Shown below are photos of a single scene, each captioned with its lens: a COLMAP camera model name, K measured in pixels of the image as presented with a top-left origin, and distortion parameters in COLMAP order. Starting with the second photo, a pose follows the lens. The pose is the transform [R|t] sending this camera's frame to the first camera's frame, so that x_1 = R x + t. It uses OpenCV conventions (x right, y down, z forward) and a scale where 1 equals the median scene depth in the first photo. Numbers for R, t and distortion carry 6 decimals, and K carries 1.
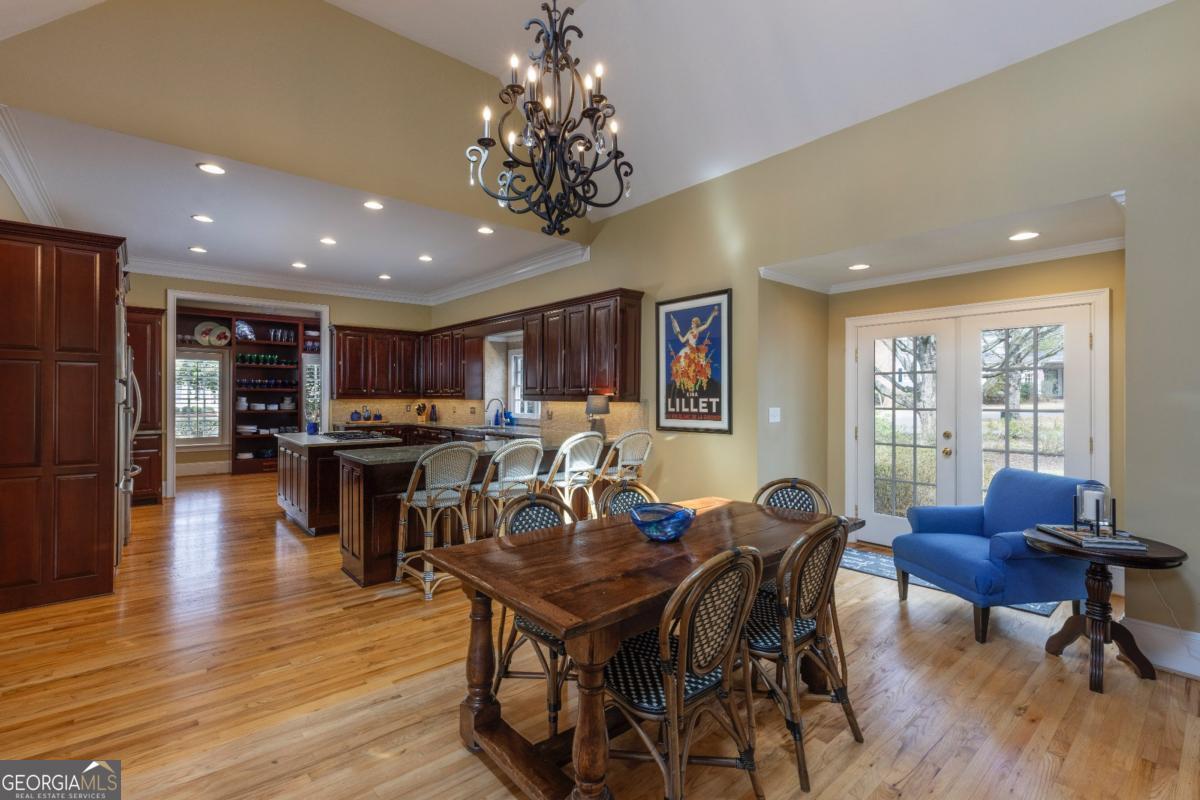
lens RADIAL K [[545.5, 0, 597.3], [0, 545.5, 397.6], [0, 0, 1]] dist [0.001090, -0.000049]
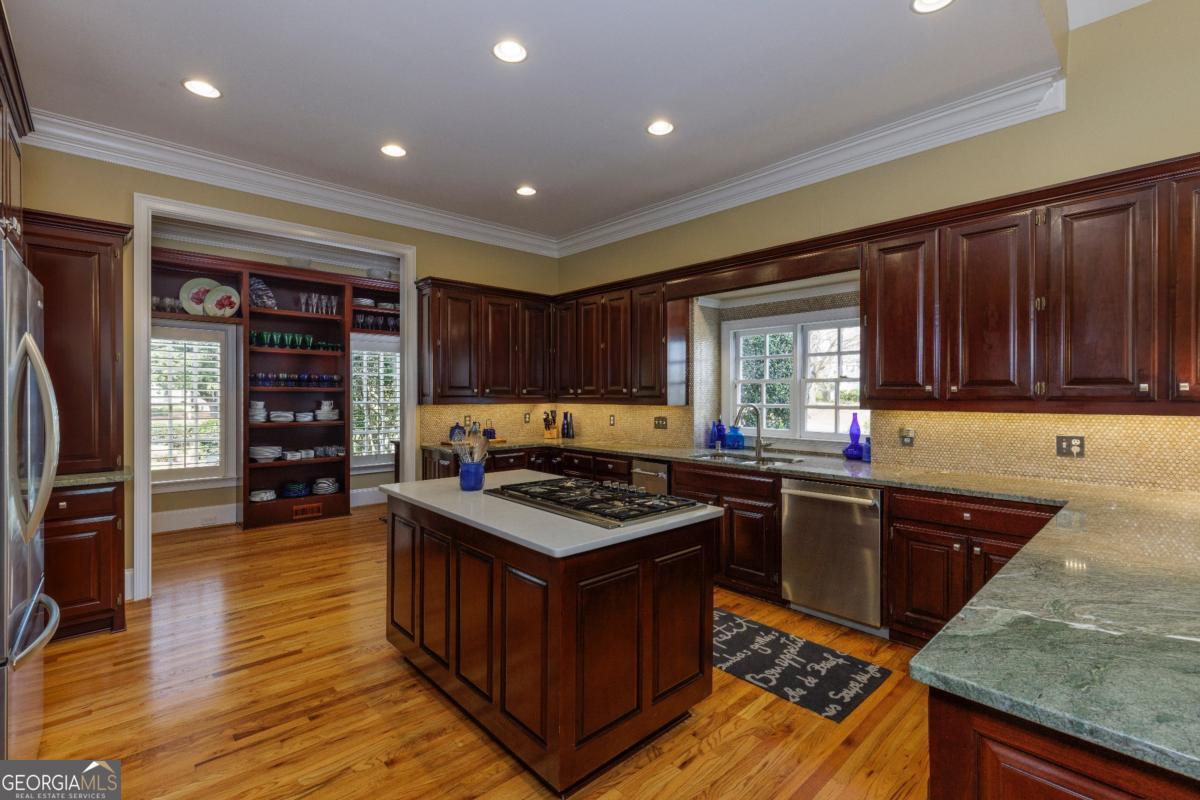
lens RADIAL K [[545.5, 0, 595.7], [0, 545.5, 397.4], [0, 0, 1]] dist [0.001090, -0.000049]
pose [[0.999344, -0.003132, 0.036074, -0.360783], [0.003053, 0.999993, 0.002242, -0.006940], [-0.036080, -0.002130, 0.999347, 0.456085]]
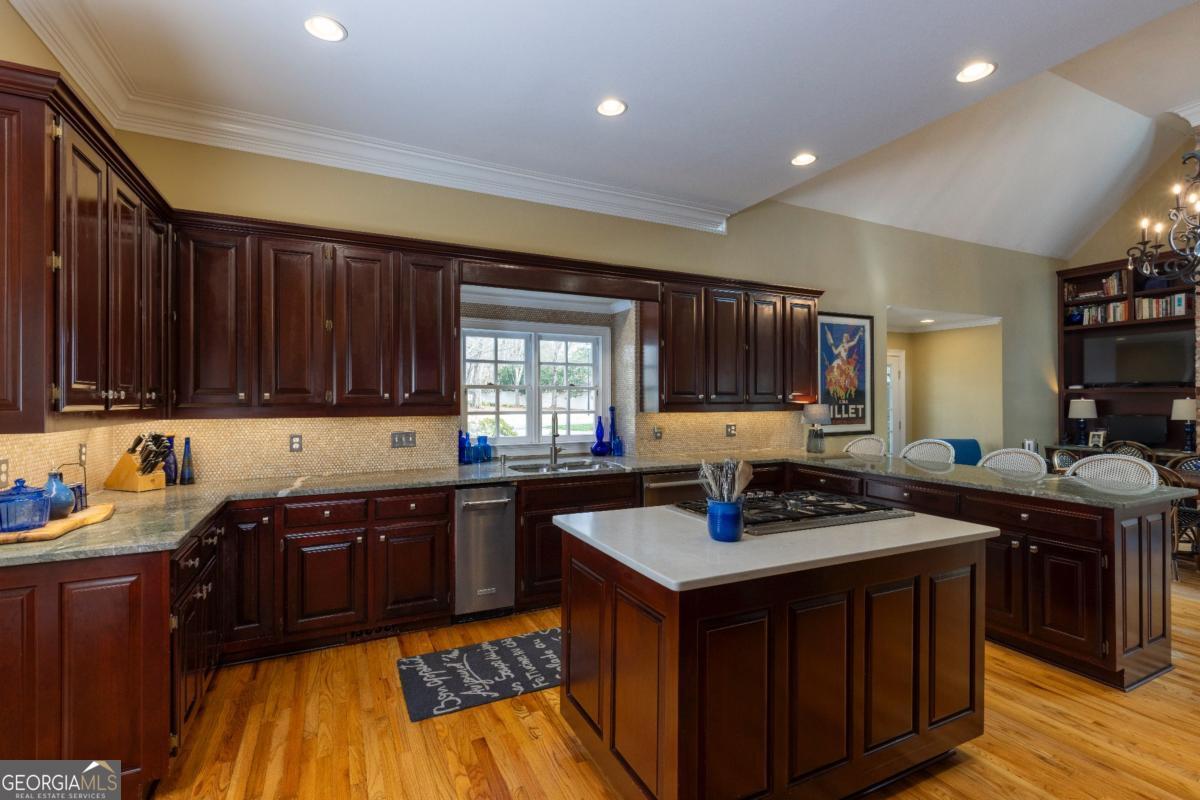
lens RADIAL K [[545.5, 0, 593.9], [0, 545.5, 398.3], [0, 0, 1]] dist [0.001090, -0.000049]
pose [[0.240728, -0.000500, 0.970593, -0.701804], [0.006442, 0.999979, -0.001082, -0.010253], [-0.970571, 0.006513, 0.240726, 0.832826]]
